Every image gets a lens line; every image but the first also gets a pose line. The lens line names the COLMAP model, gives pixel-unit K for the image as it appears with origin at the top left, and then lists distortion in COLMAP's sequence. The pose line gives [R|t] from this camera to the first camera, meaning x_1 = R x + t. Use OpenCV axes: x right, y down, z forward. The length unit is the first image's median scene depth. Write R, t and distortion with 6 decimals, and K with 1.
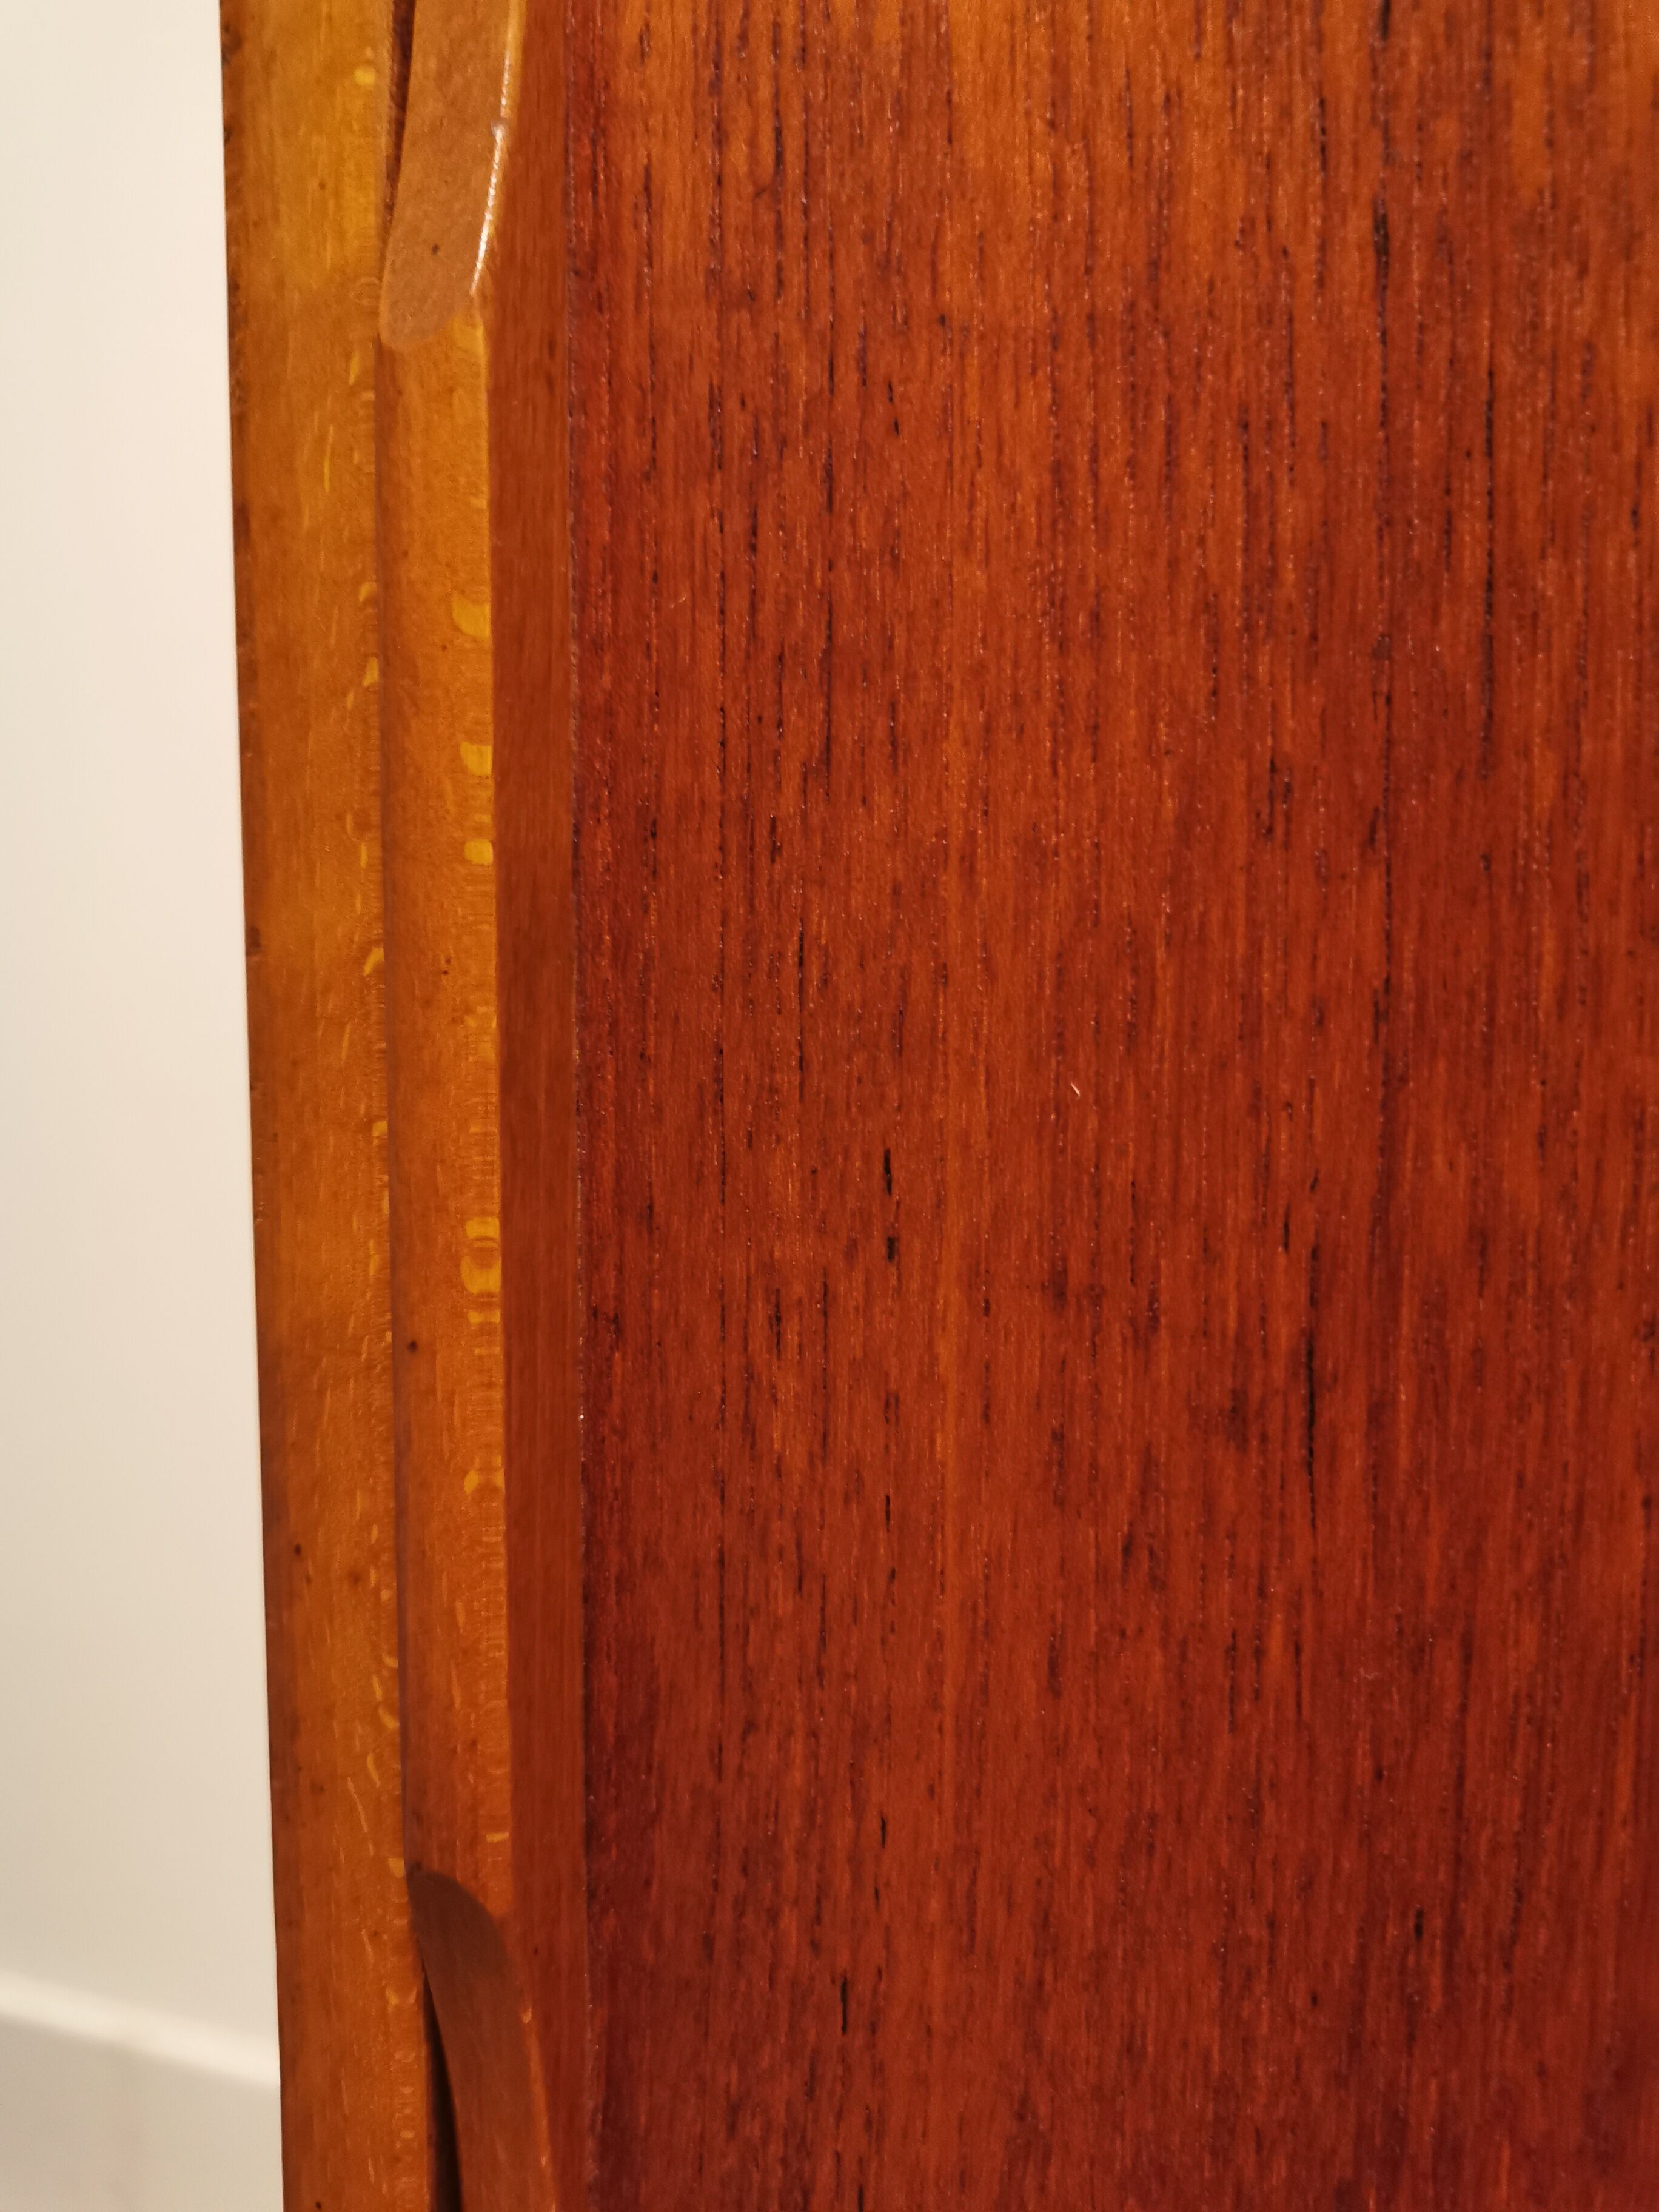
lens RADIAL K [[1735.8, 0, 835.6], [0, 1735.8, 1121.5], [0, 0, 1]] dist [0.031055, -0.020255]
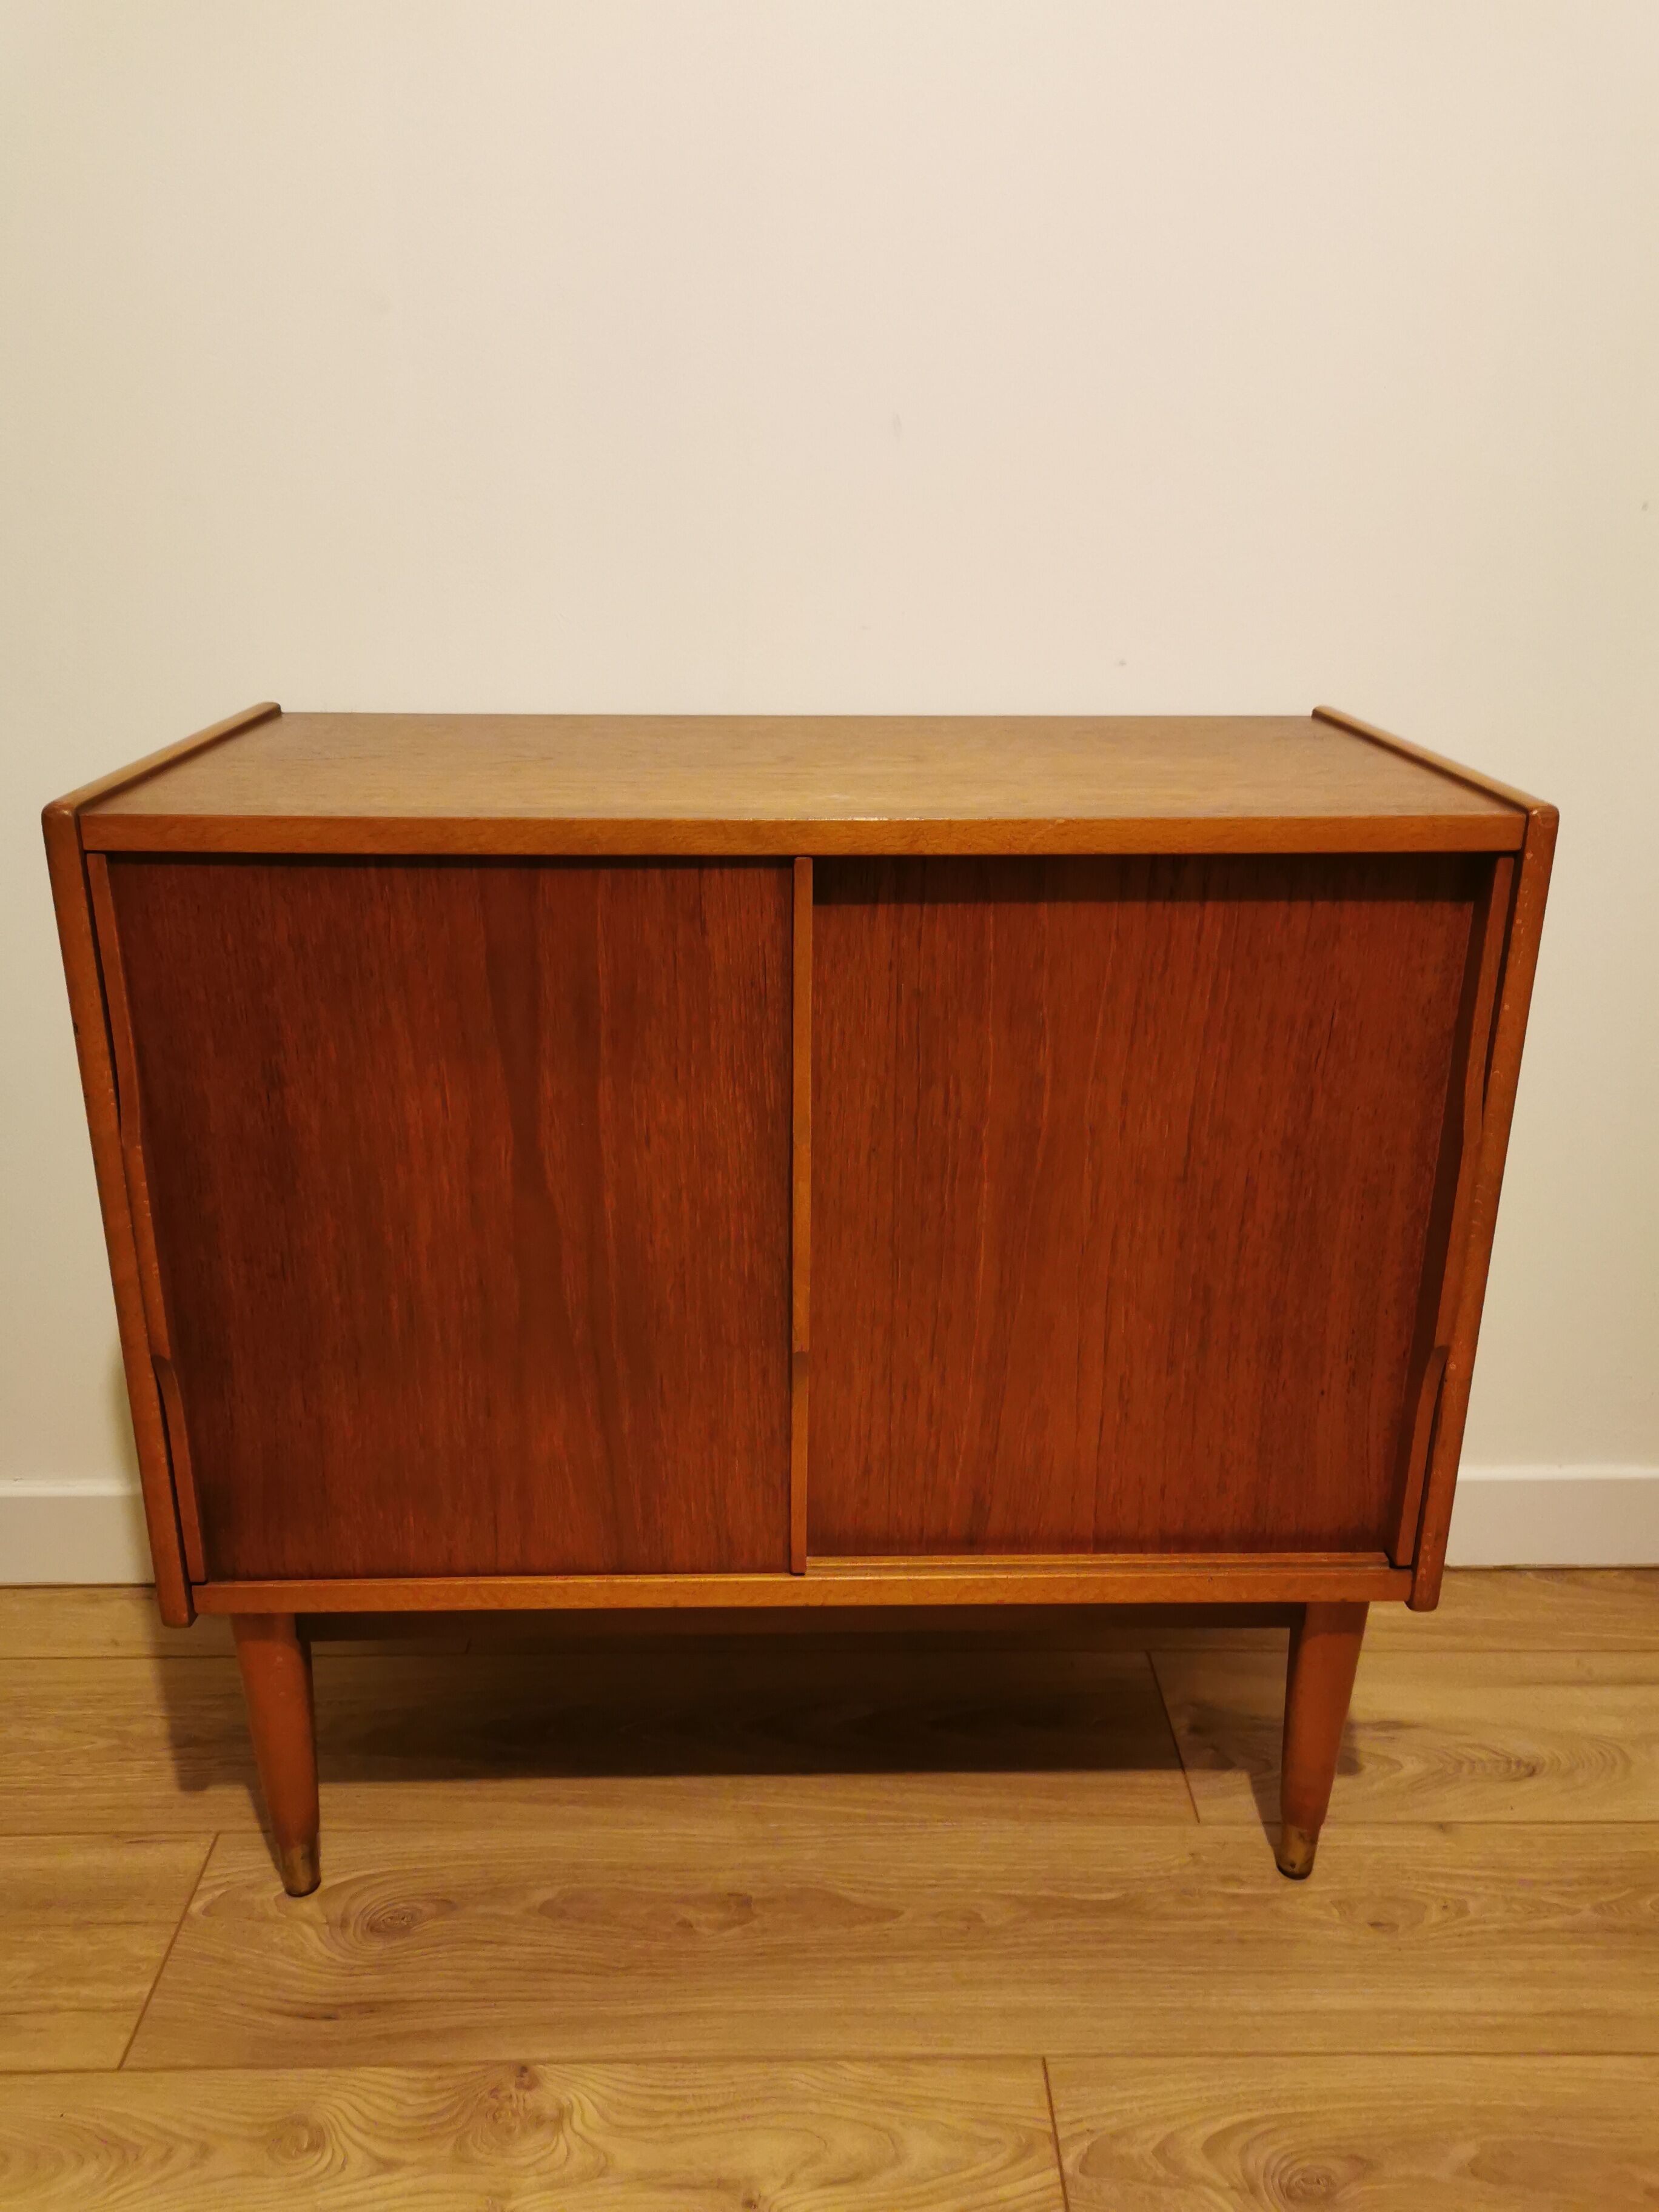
lens RADIAL K [[1735.8, 0, 822.3], [0, 1735.8, 1104.7], [0, 0, 1]] dist [0.031055, -0.020255]
pose [[0.934515, -0.120776, 0.334806, 0.027946], [0.030569, 0.964427, 0.262577, -2.254578], [-0.354609, -0.235147, 0.904963, -5.946686]]
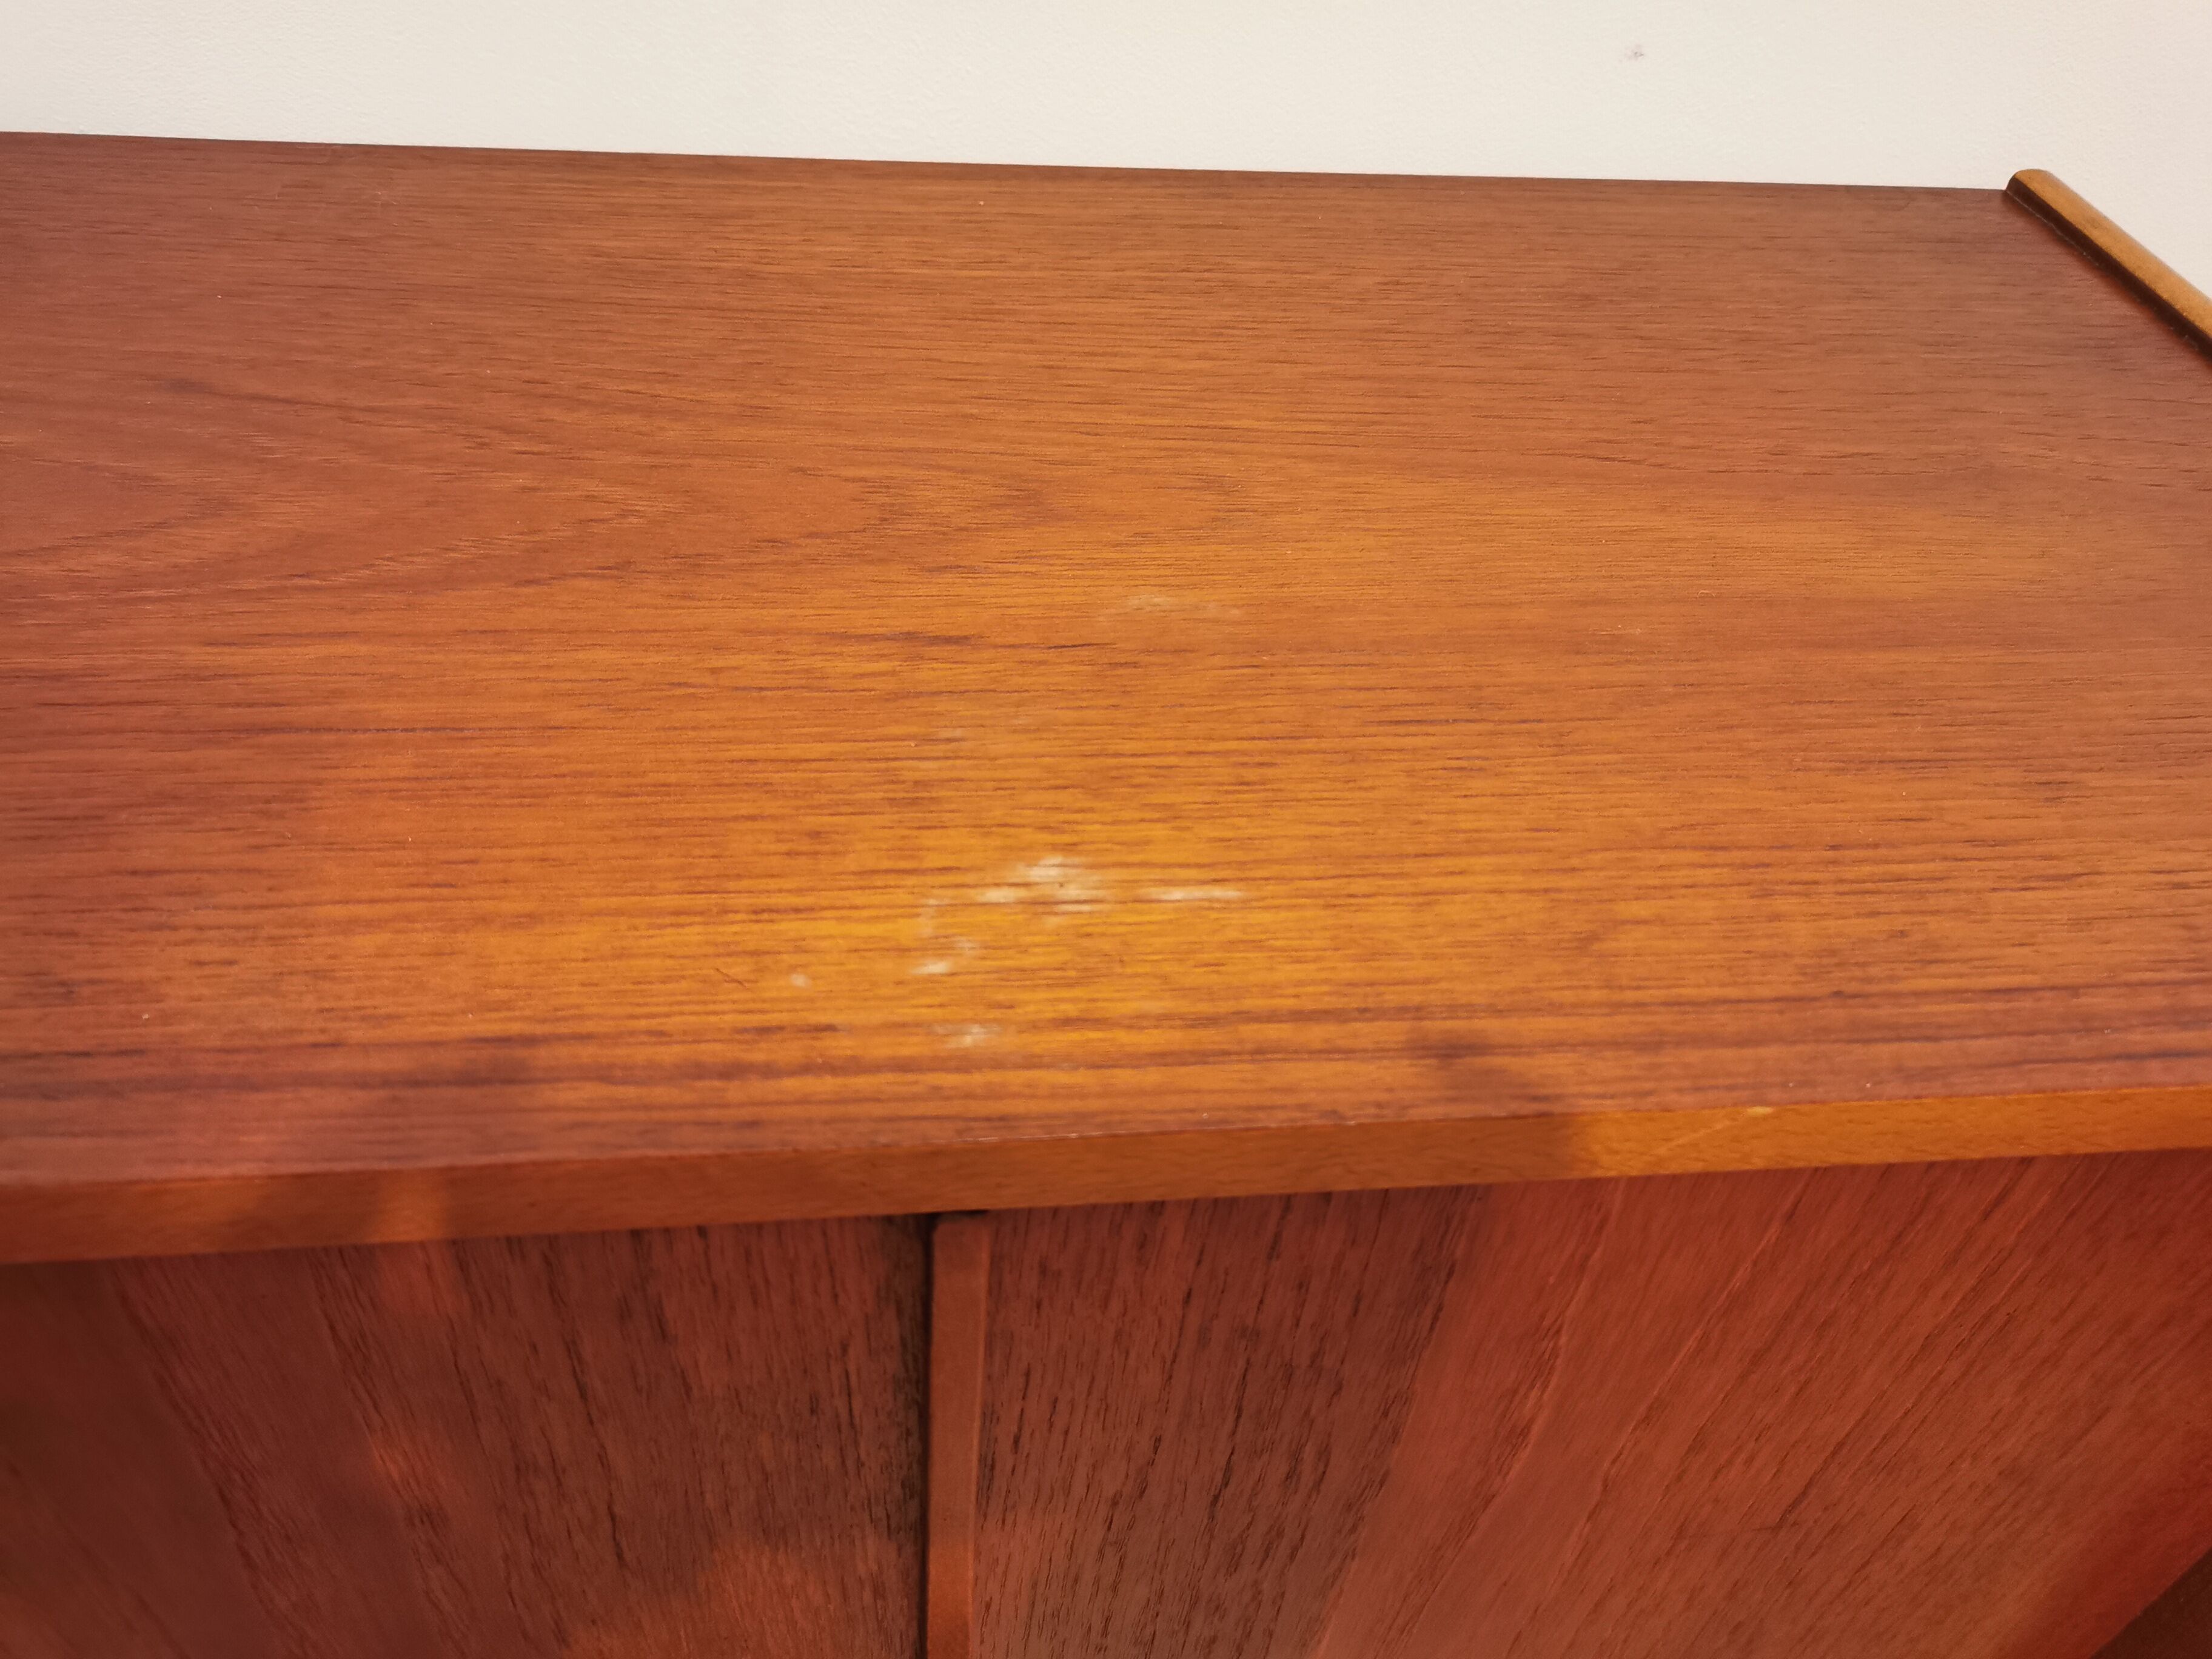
lens RADIAL K [[1735.8, 0, 1104.7], [0, 1735.8, 841.5], [0, 0, 1]] dist [0.031055, -0.020255]
pose [[0.897681, -0.251812, 0.361607, 1.739057], [-0.026796, 0.787916, 0.615200, -3.057286], [-0.439831, -0.561943, 0.700549, -1.170678]]
